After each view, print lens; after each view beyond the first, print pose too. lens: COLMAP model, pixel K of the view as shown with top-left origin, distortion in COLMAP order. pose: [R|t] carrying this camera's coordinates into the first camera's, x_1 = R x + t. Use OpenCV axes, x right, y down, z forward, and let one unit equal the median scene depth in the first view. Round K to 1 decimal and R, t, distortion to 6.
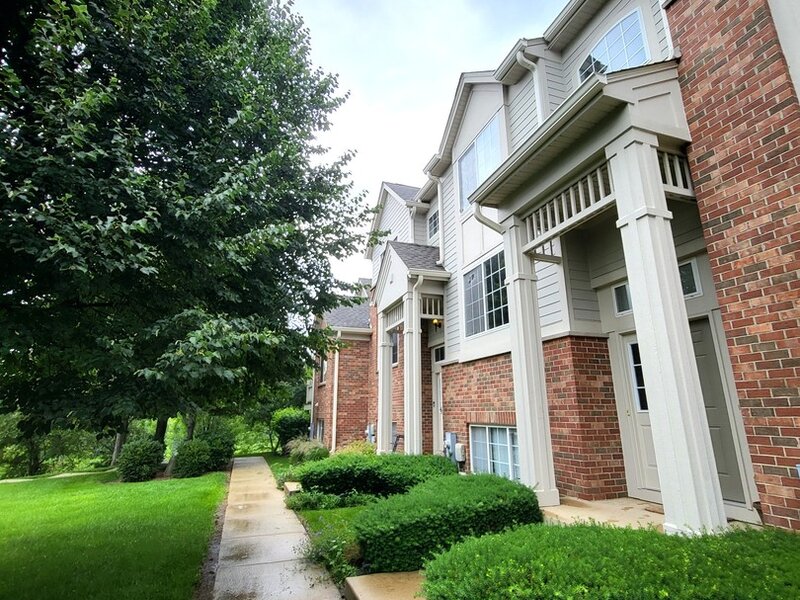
lens RADIAL K [[426.3, 0, 379.2], [0, 426.3, 297.1], [0, 0, 1]] dist [-0.001854, 0.000139]
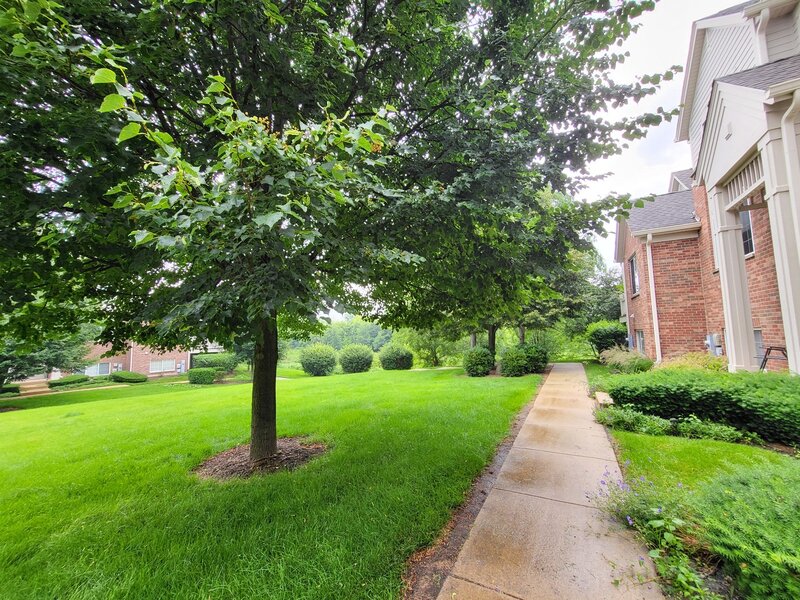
lens RADIAL K [[318.0, 0, 387.5], [0, 318.0, 299.7], [0, 0, 1]] dist [0.000207, -0.000070]
pose [[0.688329, -0.091759, -0.719571, -0.005101], [0.214354, 0.973398, 0.080920, 0.057715], [0.693004, -0.209942, 0.689688, 0.178834]]
